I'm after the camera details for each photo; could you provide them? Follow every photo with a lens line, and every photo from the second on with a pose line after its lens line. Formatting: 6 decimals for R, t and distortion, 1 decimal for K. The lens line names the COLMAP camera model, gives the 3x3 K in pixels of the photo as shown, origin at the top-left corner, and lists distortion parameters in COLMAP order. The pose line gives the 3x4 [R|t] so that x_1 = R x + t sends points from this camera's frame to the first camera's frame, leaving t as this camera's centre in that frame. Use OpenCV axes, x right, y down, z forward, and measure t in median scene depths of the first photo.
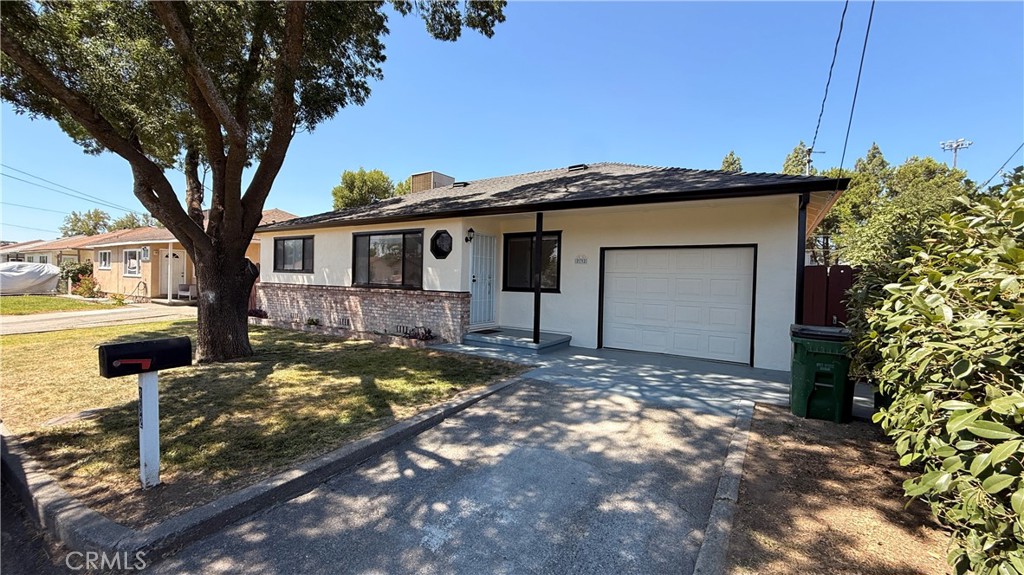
lens RADIAL K [[408.7, 0, 509.7], [0, 408.7, 289.5], [0, 0, 1]] dist [0.001181, -0.000033]
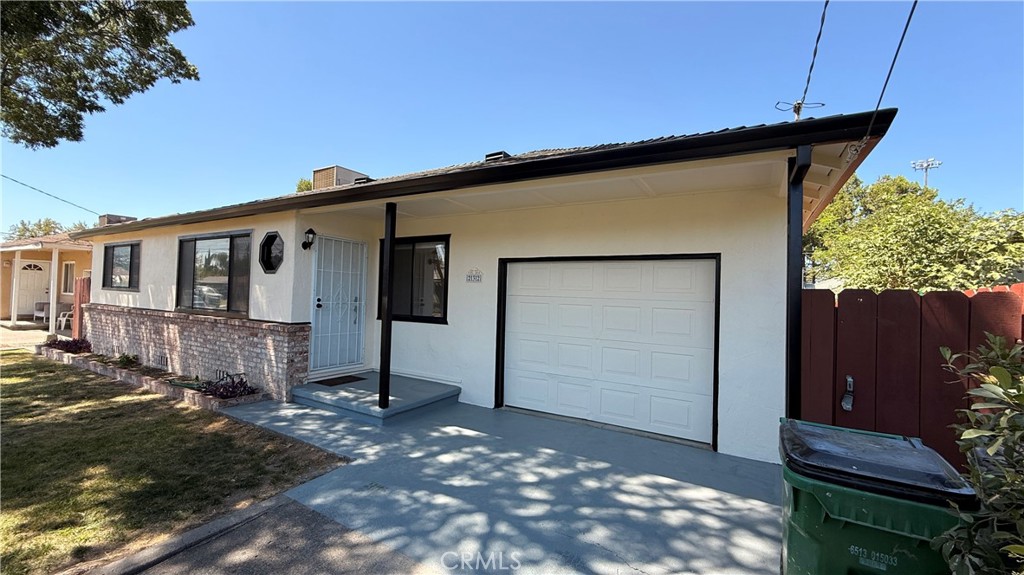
lens RADIAL K [[408.7, 0, 509.7], [0, 408.7, 289.5], [0, 0, 1]] dist [0.001181, -0.000033]
pose [[0.999263, 0.006022, 0.037900, 0.200054], [-0.004584, 0.999270, -0.037927, -0.023704], [-0.038101, 0.037725, 0.998562, 0.299348]]
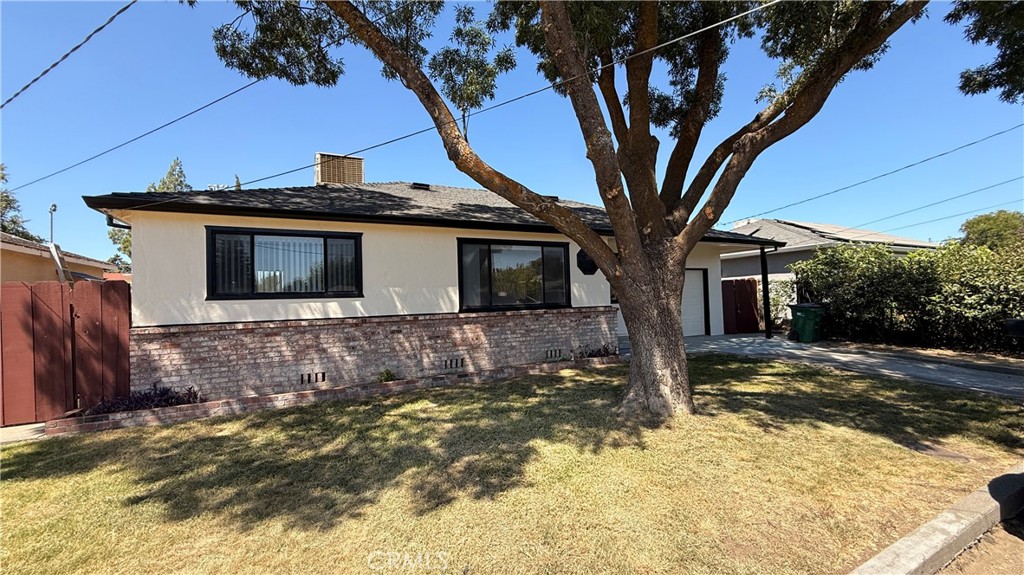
lens RADIAL K [[408.7, 0, 509.7], [0, 408.7, 289.5], [0, 0, 1]] dist [0.001181, -0.000033]
pose [[0.506787, -0.022145, 0.861787, -1.101350], [0.060885, 0.998093, -0.010156, -0.039233], [-0.859919, 0.057616, 0.507169, 0.643034]]
